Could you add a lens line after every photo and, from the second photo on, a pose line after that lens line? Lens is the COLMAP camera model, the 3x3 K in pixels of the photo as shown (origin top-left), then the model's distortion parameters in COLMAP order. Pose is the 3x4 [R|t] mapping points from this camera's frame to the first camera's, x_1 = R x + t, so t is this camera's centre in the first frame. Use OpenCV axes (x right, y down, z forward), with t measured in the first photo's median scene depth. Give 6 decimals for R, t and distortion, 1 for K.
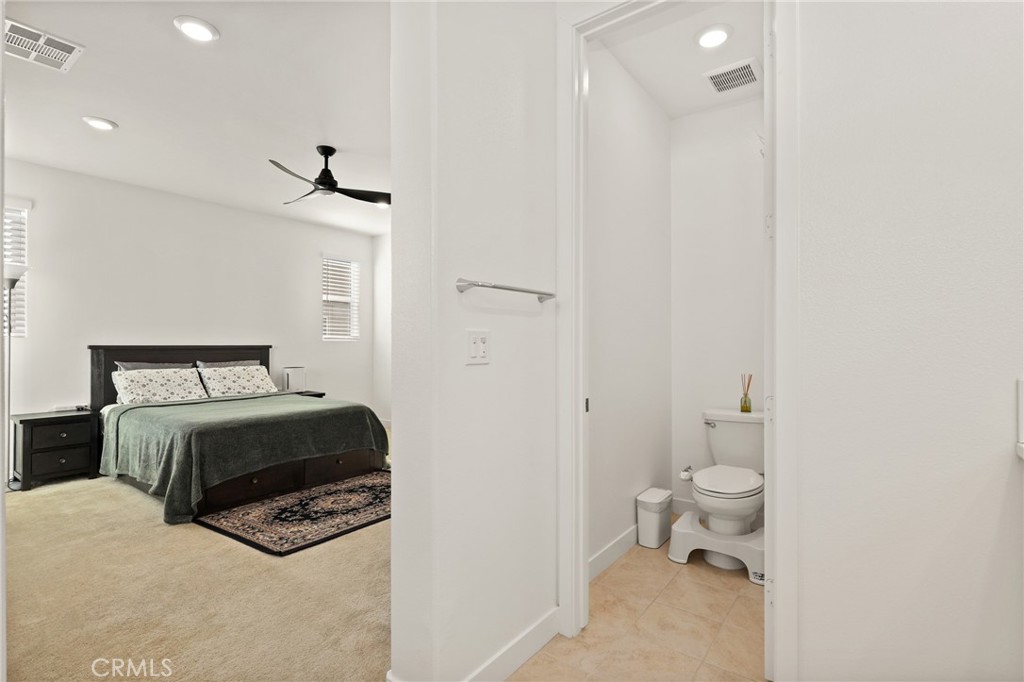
lens RADIAL K [[493.6, 0, 512.6], [0, 493.6, 340.2], [0, 0, 1]] dist [0.009728, 0.000183]
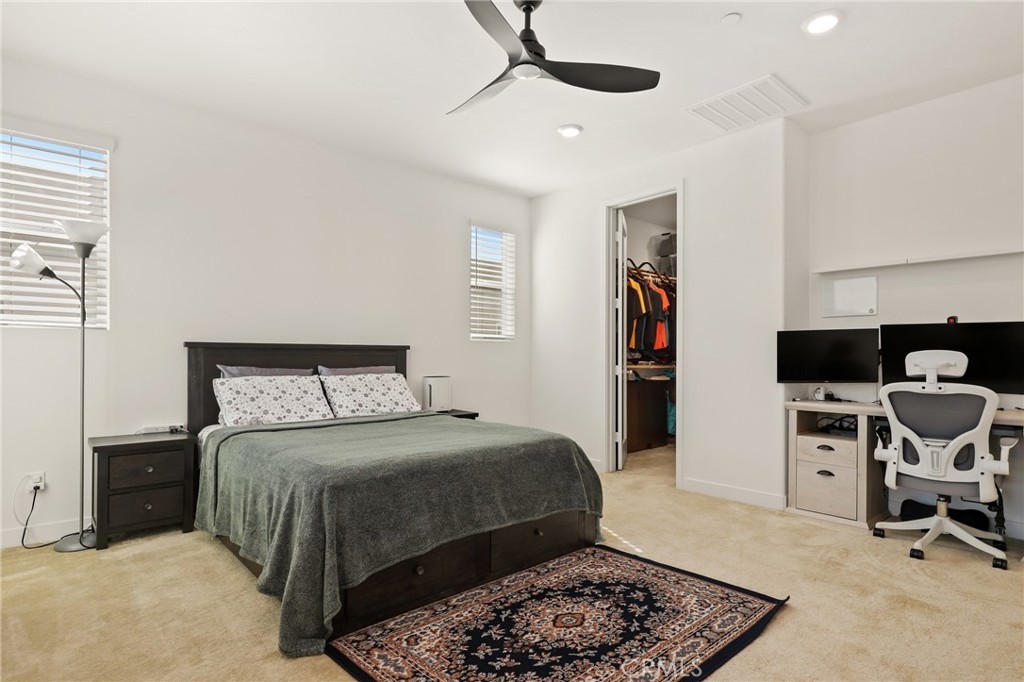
lens RADIAL K [[546.6, 0, 512.4], [0, 546.6, 348.2], [0, 0, 1]] dist [0.012403, -0.000753]
pose [[0.979016, -0.003077, -0.203762, -0.255186], [0.001770, 0.999977, -0.006595, 0.028440], [0.203777, 0.006096, 0.978998, 0.357869]]
